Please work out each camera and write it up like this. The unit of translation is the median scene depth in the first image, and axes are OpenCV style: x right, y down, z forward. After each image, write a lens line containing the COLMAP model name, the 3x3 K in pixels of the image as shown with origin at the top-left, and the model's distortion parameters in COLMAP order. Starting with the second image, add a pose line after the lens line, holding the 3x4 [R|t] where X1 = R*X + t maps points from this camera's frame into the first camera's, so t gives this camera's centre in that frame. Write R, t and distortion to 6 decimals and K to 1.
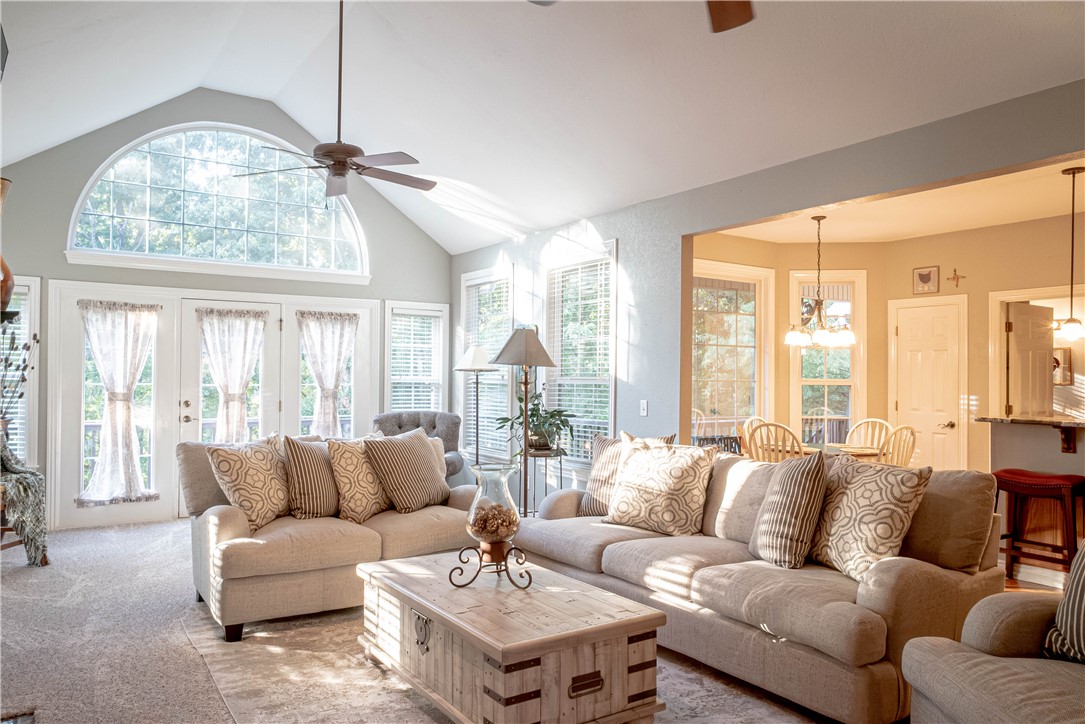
lens RADIAL K [[769.7, 0, 538.6], [0, 769.7, 366.9], [0, 0, 1]] dist [-0.043639, 0.057794]
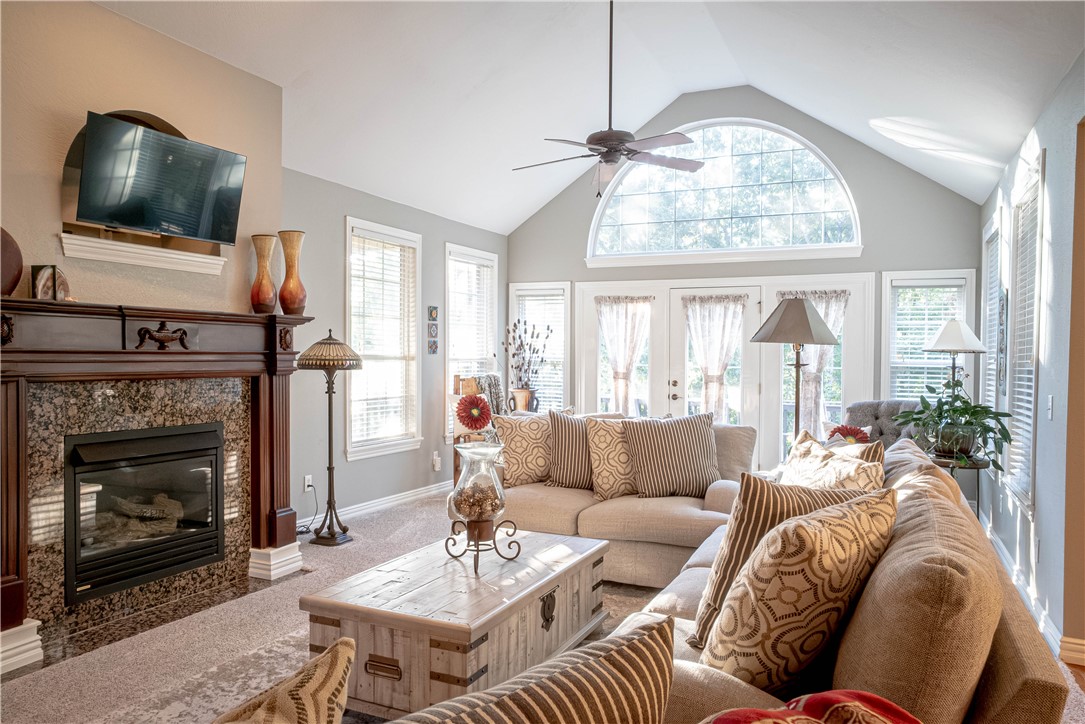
lens RADIAL K [[763.4, 0, 539.1], [0, 763.4, 366.0], [0, 0, 1]] dist [-0.042019, 0.053566]
pose [[0.517969, 0.009257, -0.855349, 0.433904], [0.005396, 0.999886, 0.014089, 0.007213], [0.855382, -0.011913, 0.517860, 0.293678]]
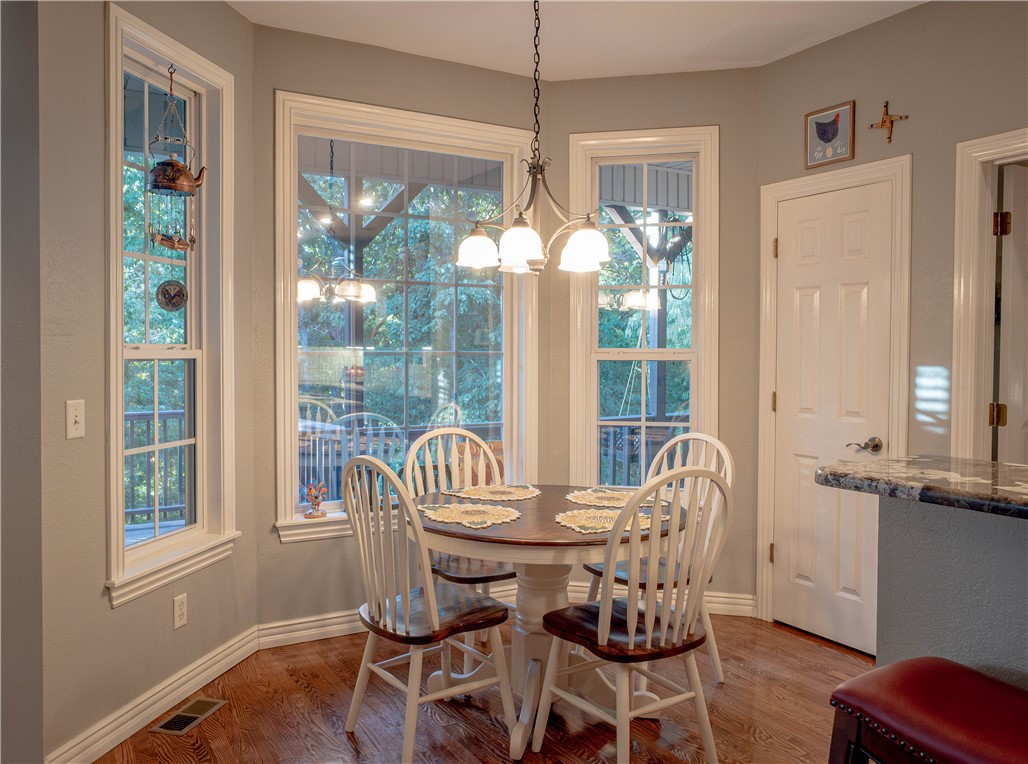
lens RADIAL K [[828.6, 0, 497.8], [0, 828.6, 369.0], [0, 0, 1]] dist [0.006373, 0.004077]
pose [[0.998515, -0.007134, -0.054005, 0.393097], [0.009064, 0.999326, 0.035576, 0.011717], [0.053715, -0.036013, 0.997907, 0.566257]]
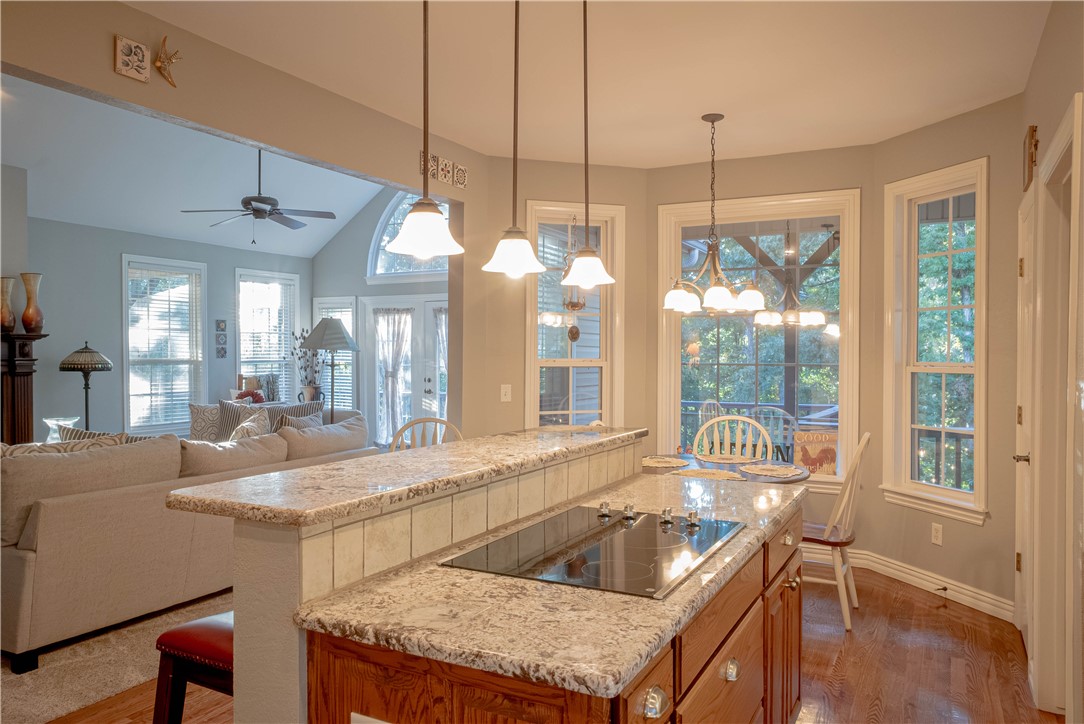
lens RADIAL K [[787.6, 0, 542.0], [0, 787.6, 362.0], [0, 0, 1]] dist [-0.059777, 0.054992]
pose [[0.475453, 0.001230, -0.879740, 0.955513], [0.015279, 0.999837, 0.009655, 0.007102], [0.879608, -0.018032, 0.475357, 0.588037]]
